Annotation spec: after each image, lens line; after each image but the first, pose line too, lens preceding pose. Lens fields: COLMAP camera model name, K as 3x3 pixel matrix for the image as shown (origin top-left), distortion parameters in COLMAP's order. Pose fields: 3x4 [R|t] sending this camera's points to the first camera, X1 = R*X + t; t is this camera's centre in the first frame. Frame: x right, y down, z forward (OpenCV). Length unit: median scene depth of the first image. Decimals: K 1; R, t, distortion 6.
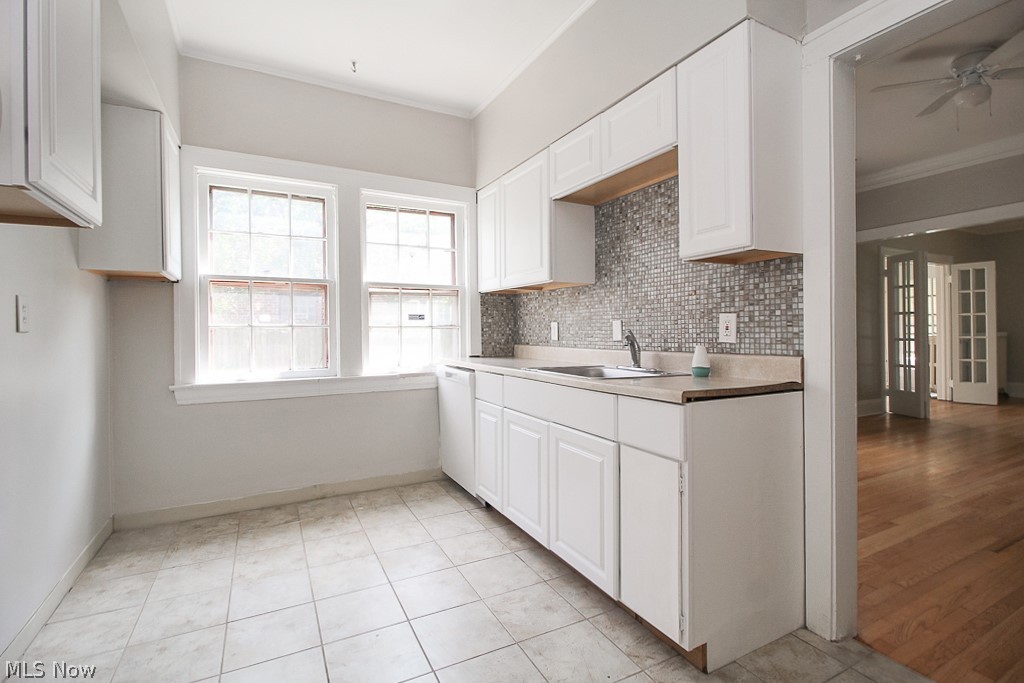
lens RADIAL K [[470.2, 0, 495.4], [0, 470.2, 326.5], [0, 0, 1]] dist [-0.002554, -0.001594]
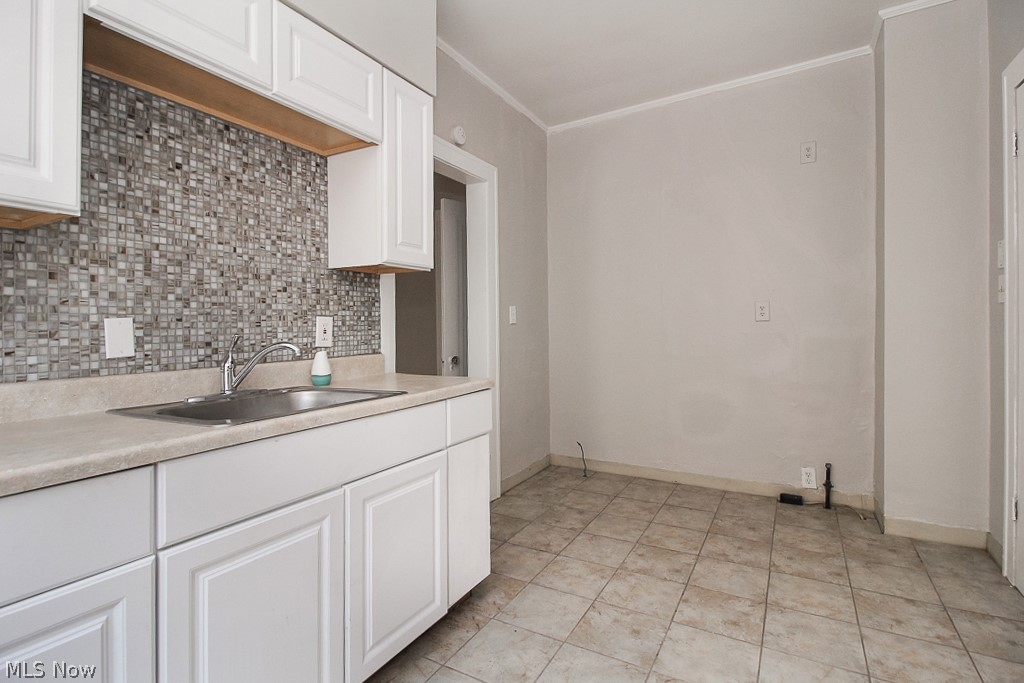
lens RADIAL K [[479.9, 0, 510.8], [0, 479.9, 330.3], [0, 0, 1]] dist [0.002400, -0.000319]
pose [[-0.544902, 0.004571, 0.838487, -0.418124], [0.003628, 0.999989, -0.003094, 0.003721], [-0.838492, 0.001356, -0.544912, 0.922905]]
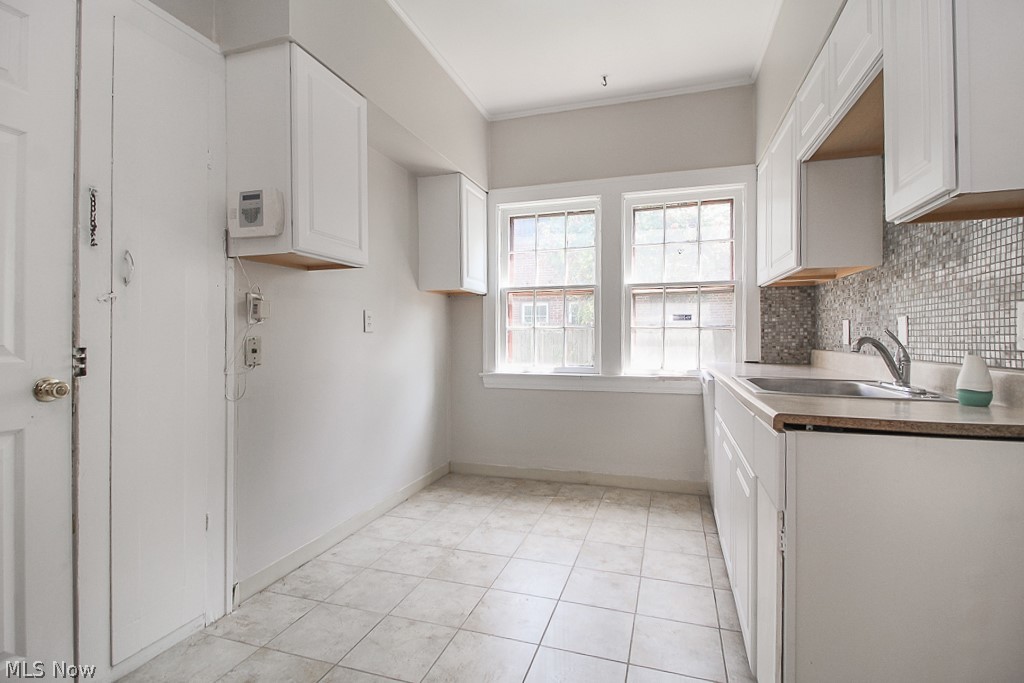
lens RADIAL K [[479.9, 0, 510.8], [0, 479.9, 330.3], [0, 0, 1]] dist [0.002400, -0.000319]
pose [[0.705041, -0.002560, -0.709162, 0.351333], [0.005071, 0.999986, 0.001432, 0.003478], [0.709149, -0.004606, 0.705044, 0.100474]]
